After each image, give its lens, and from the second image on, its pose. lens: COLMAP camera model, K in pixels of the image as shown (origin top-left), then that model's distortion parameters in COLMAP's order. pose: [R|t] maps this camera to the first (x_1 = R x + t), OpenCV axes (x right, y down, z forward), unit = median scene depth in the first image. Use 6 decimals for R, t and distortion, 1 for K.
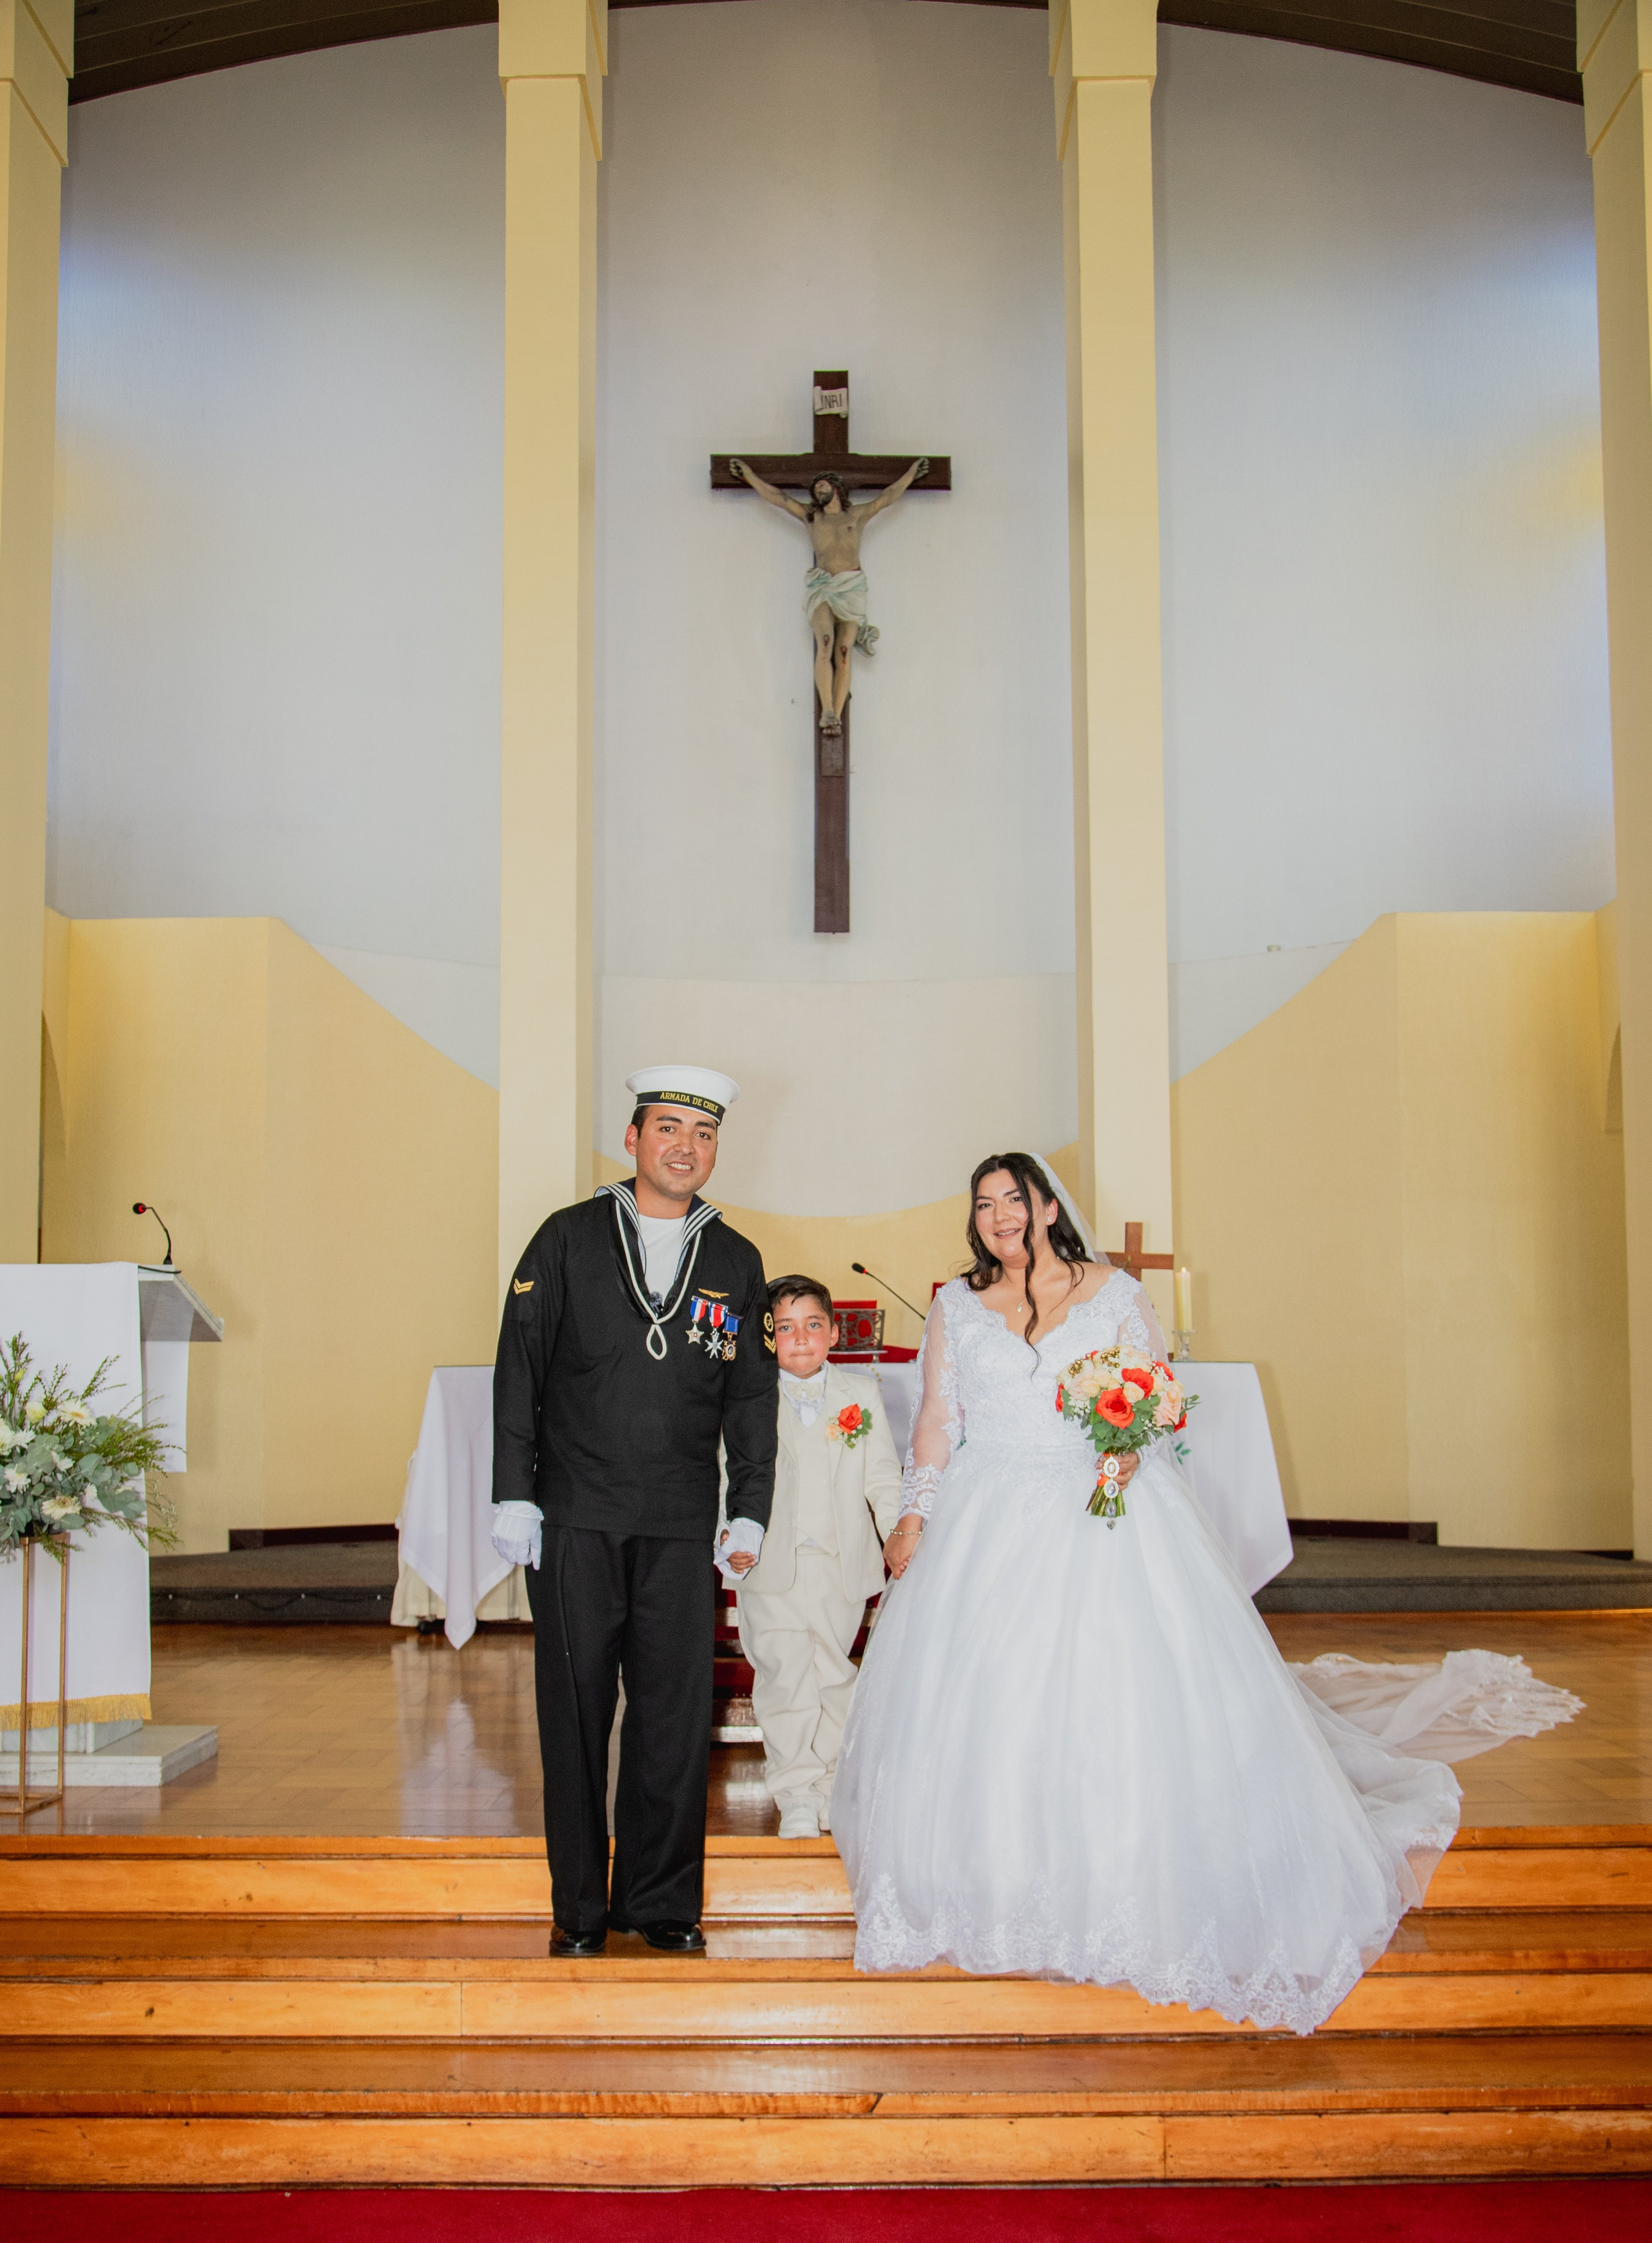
lens RADIAL K [[2417.4, 0, 842.8], [0, 2417.4, 1278.9], [0, 0, 1]] dist [-0.024904, 0.000000]
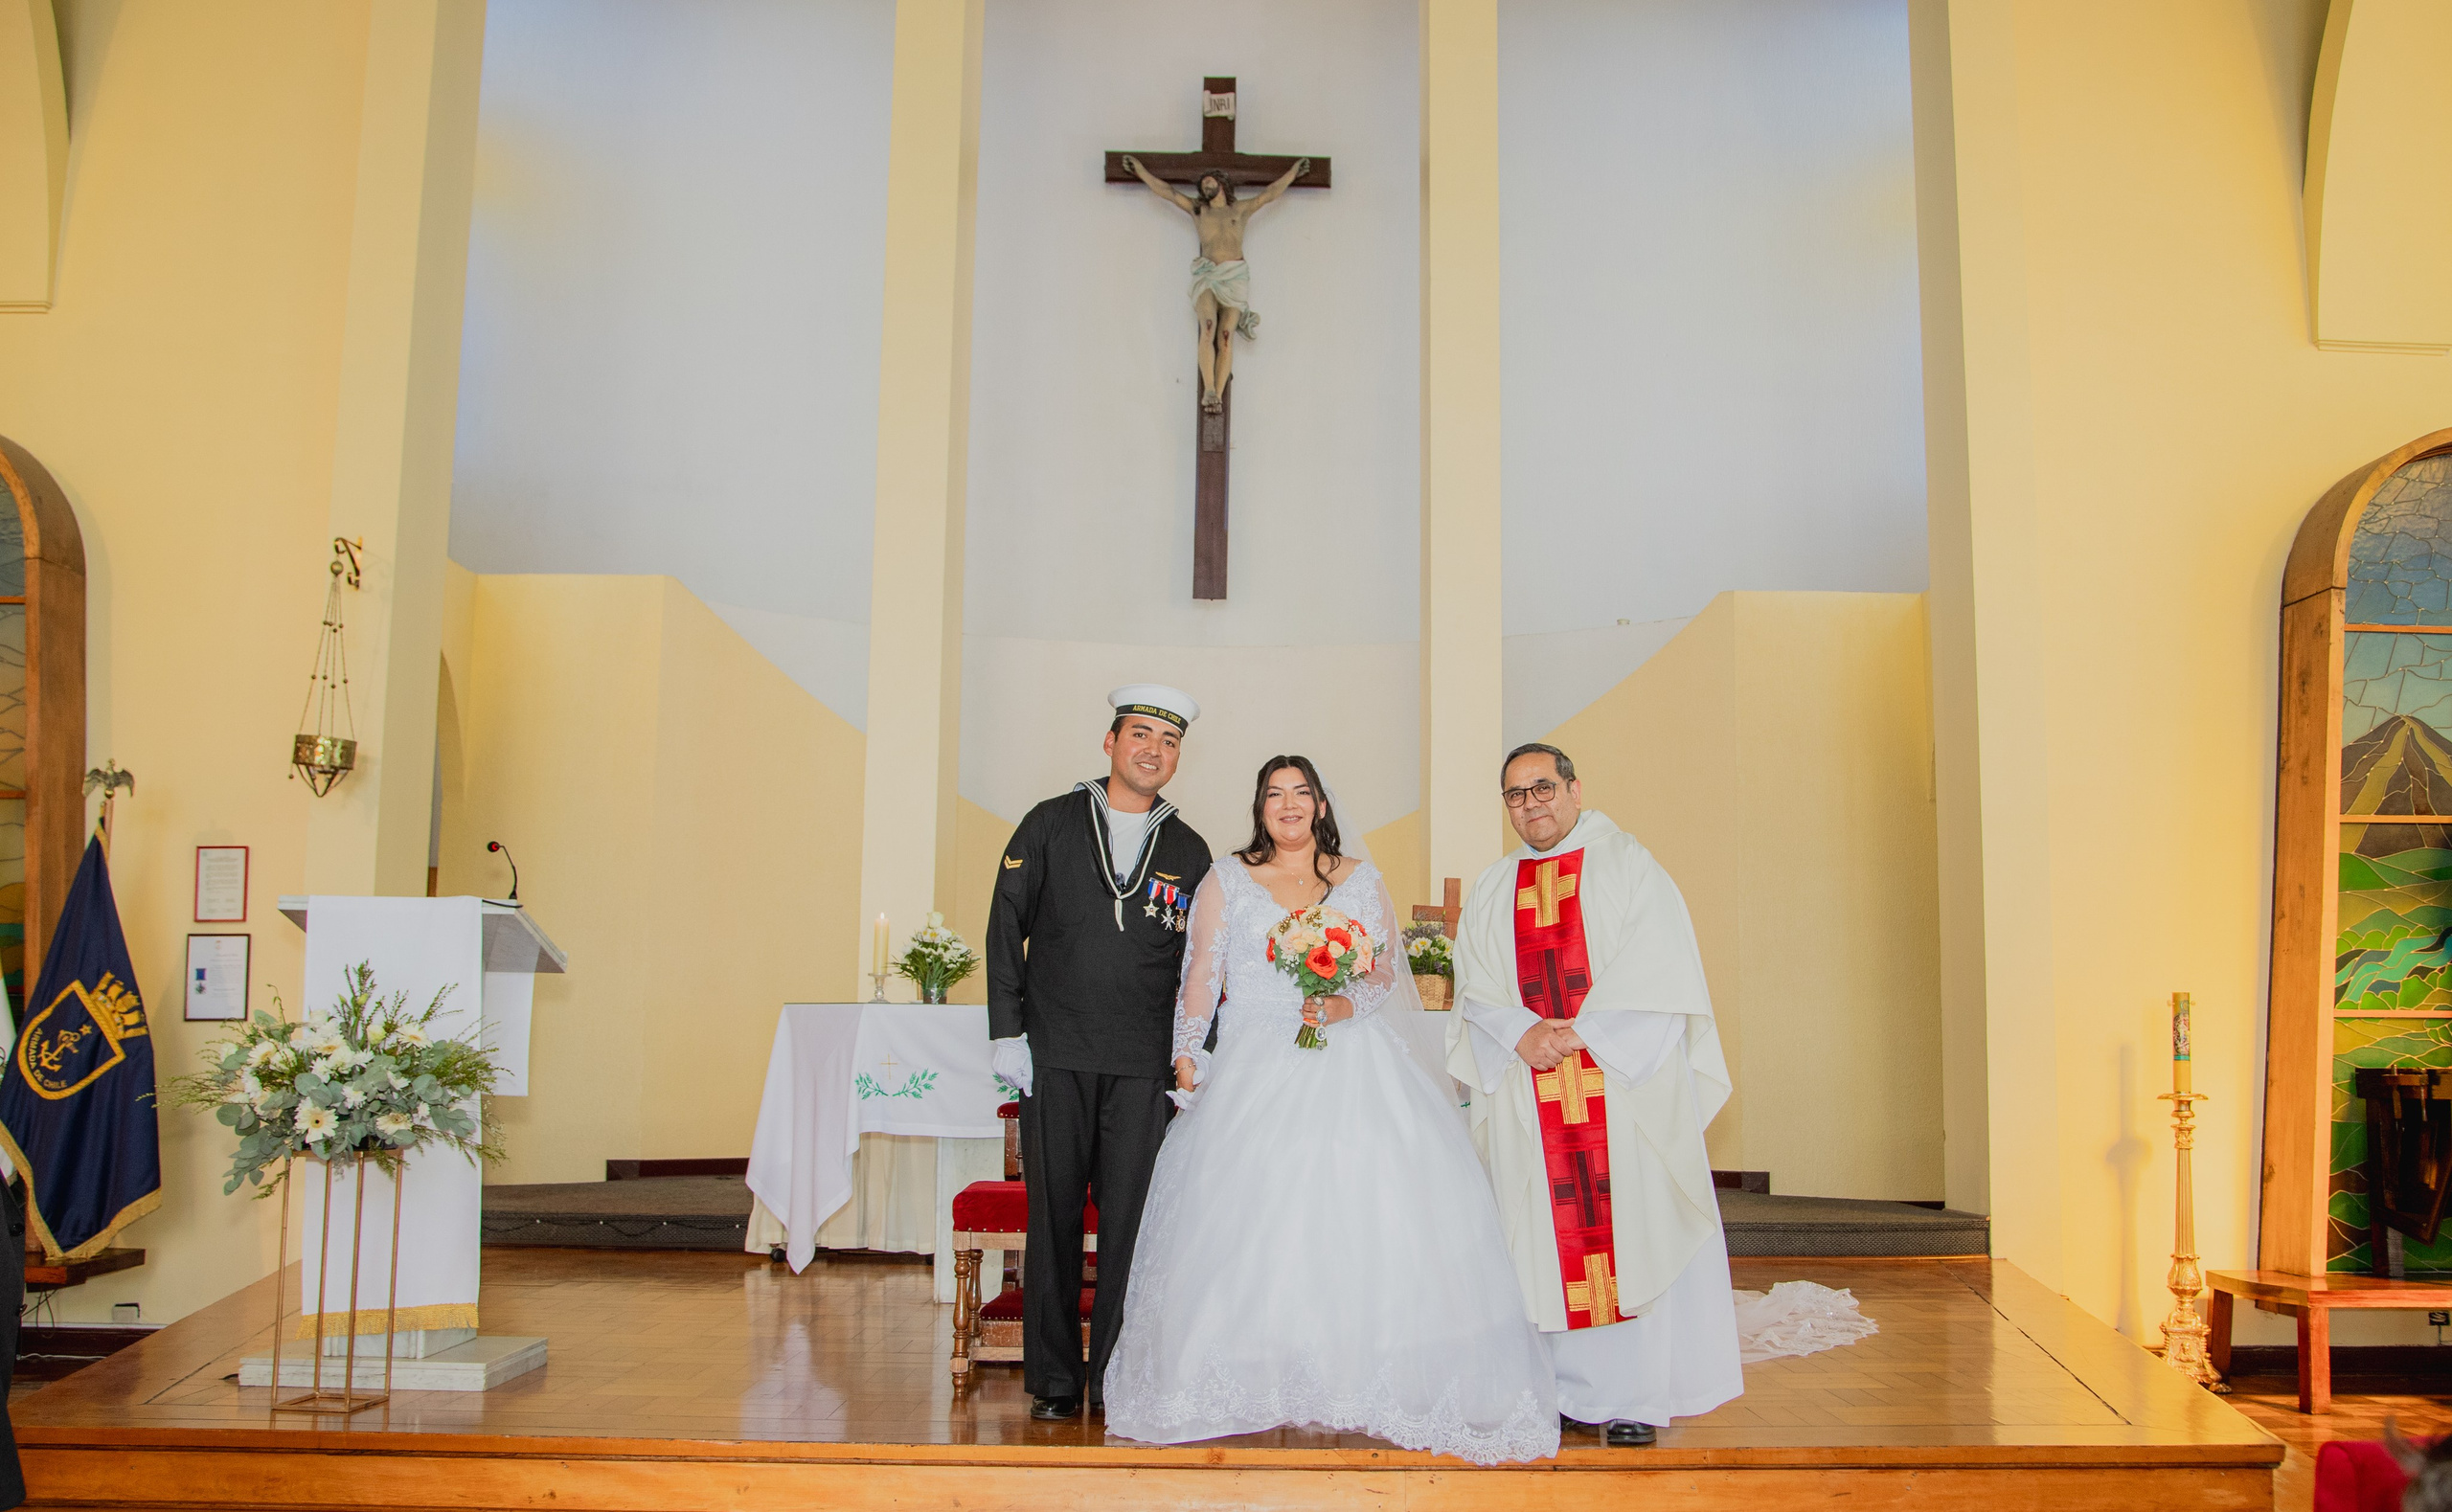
lens RADIAL K [[2397.8, 0, 1350.0], [0, 2397.8, 778.6], [0, 0, 1]] dist [-0.061888, 0.000000]
pose [[0.999726, 0.017770, 0.015245, 0.053269], [-0.016715, 0.997629, -0.066760, 0.003574], [-0.016395, 0.066487, 0.997653, -0.042562]]
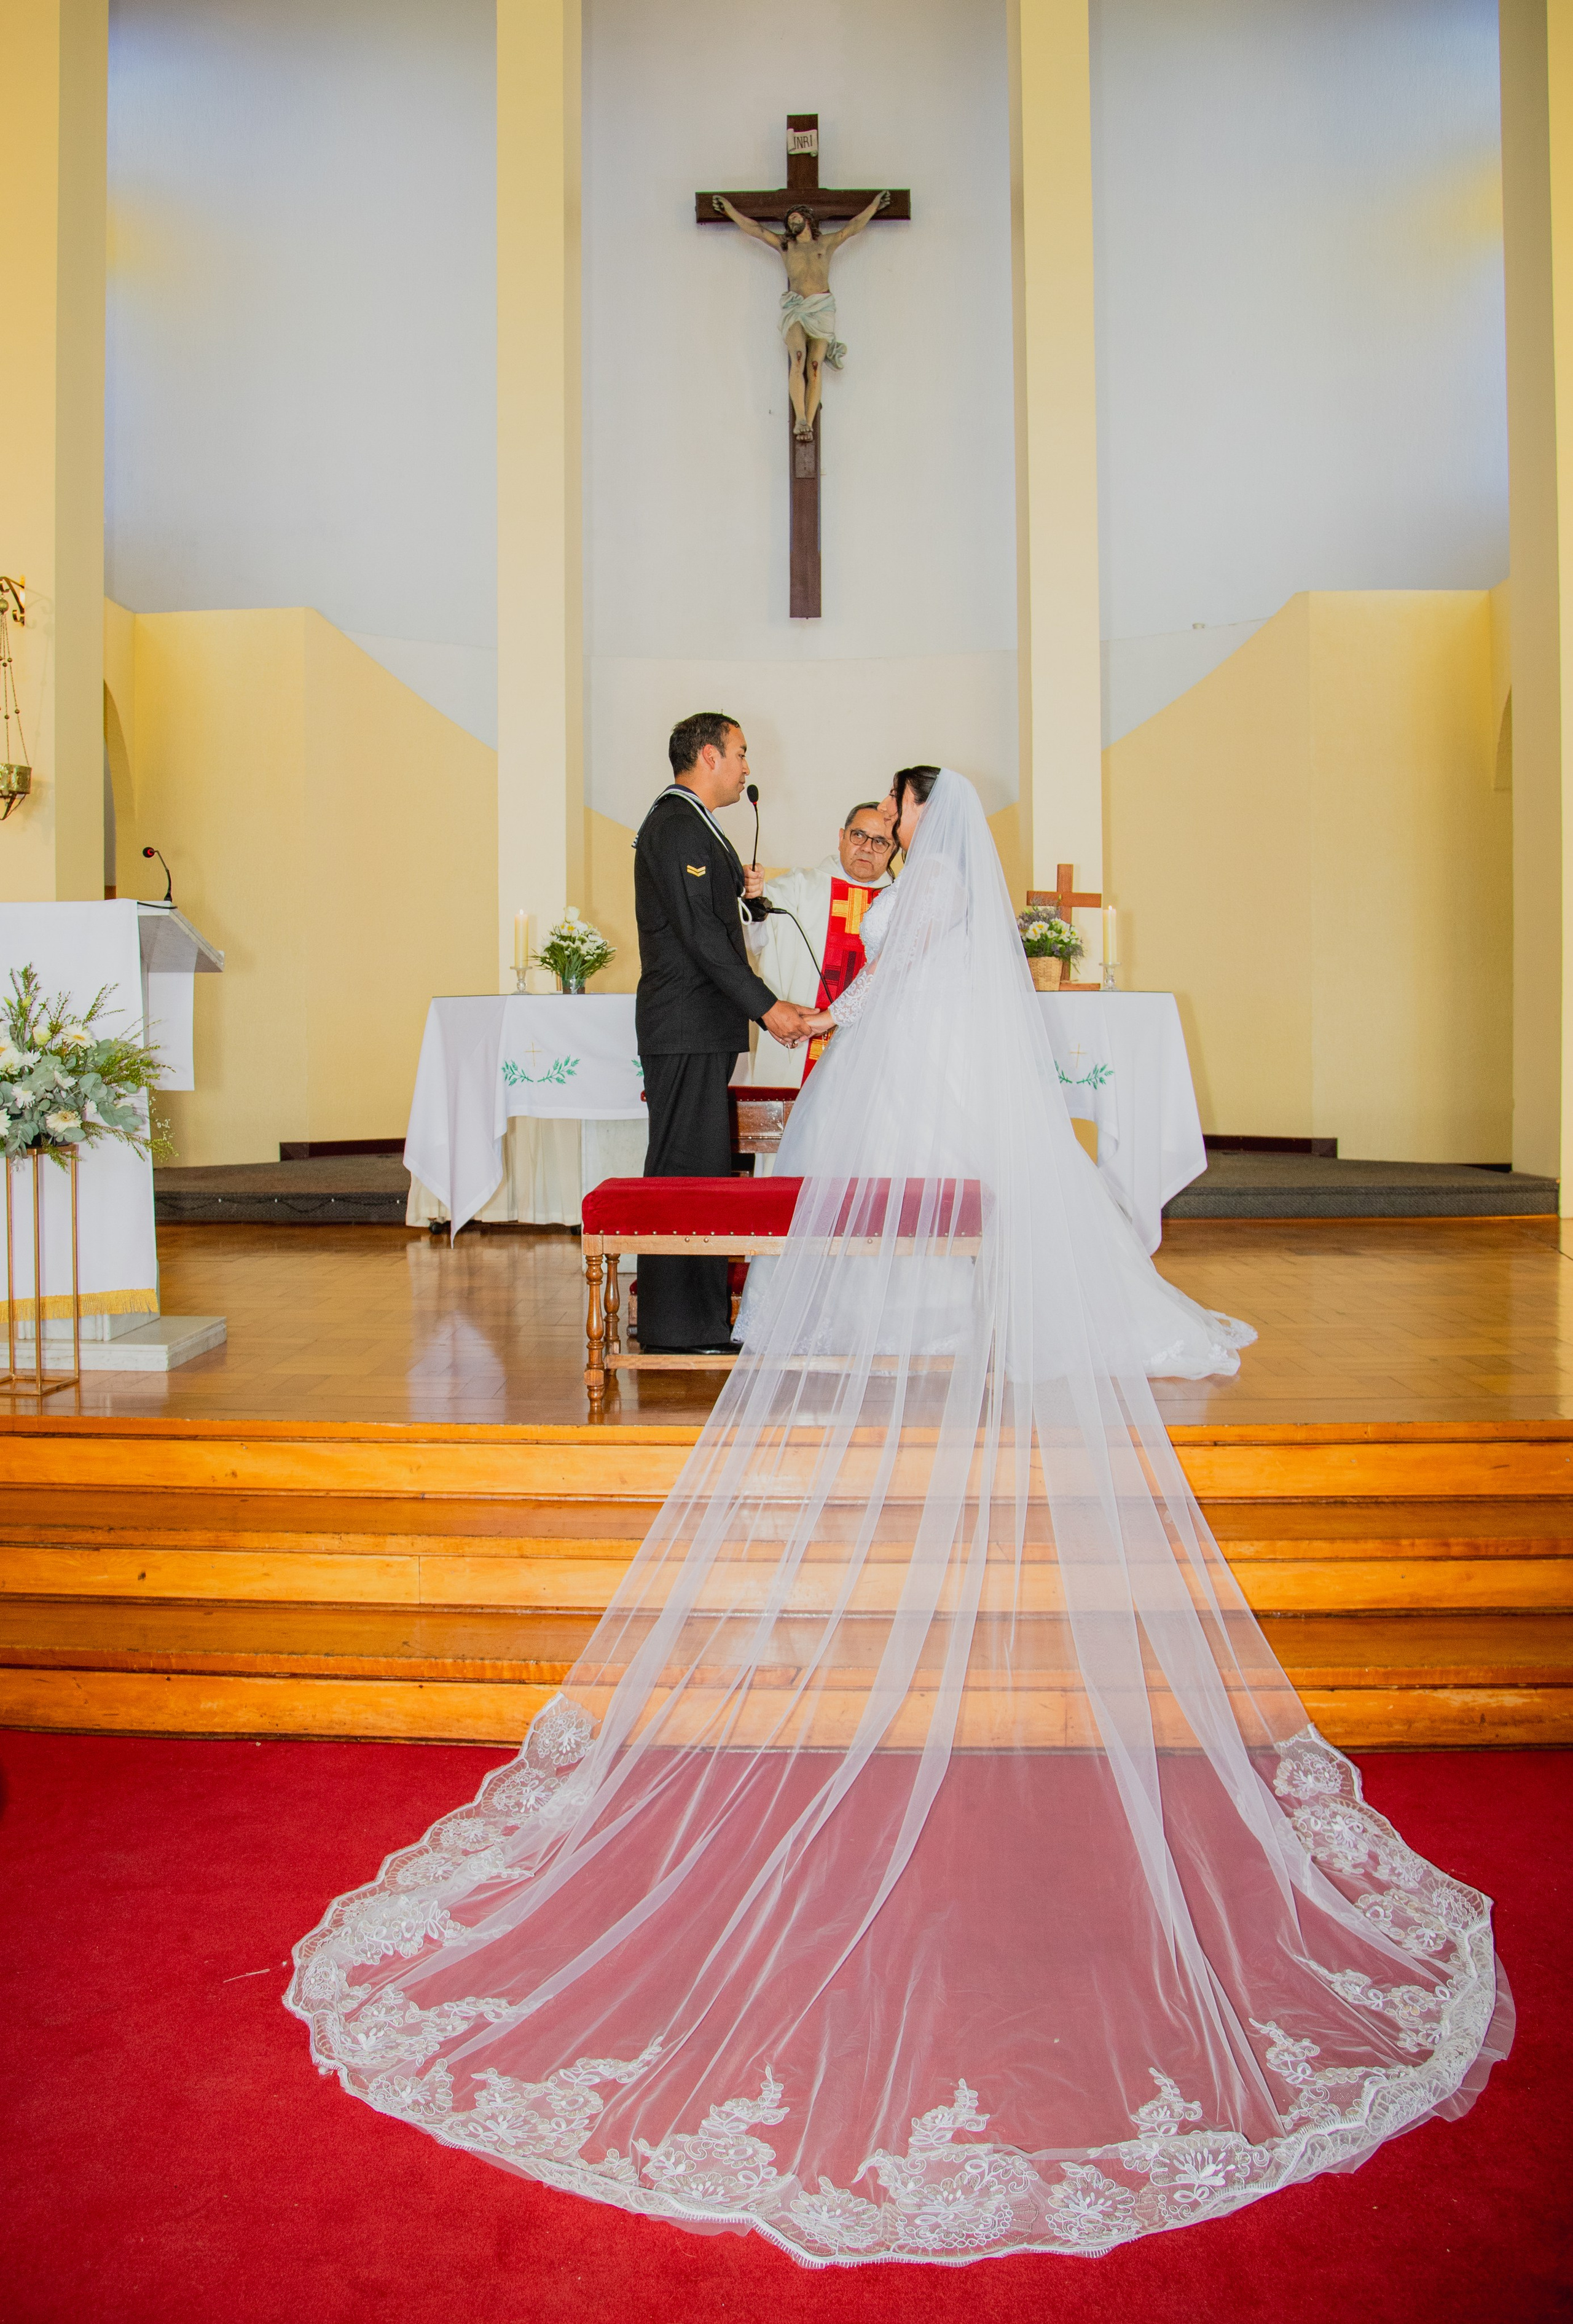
lens RADIAL K [[1947.6, 0, 733.6], [0, 1947.6, 1127.6], [0, 0, 1]] dist [-0.110013, 0.061952]
pose [[0.998141, 0.001704, -0.060919, 0.022289], [0.004061, 0.995527, 0.094394, 0.010806], [0.060807, -0.094466, 0.993669, 0.098727]]
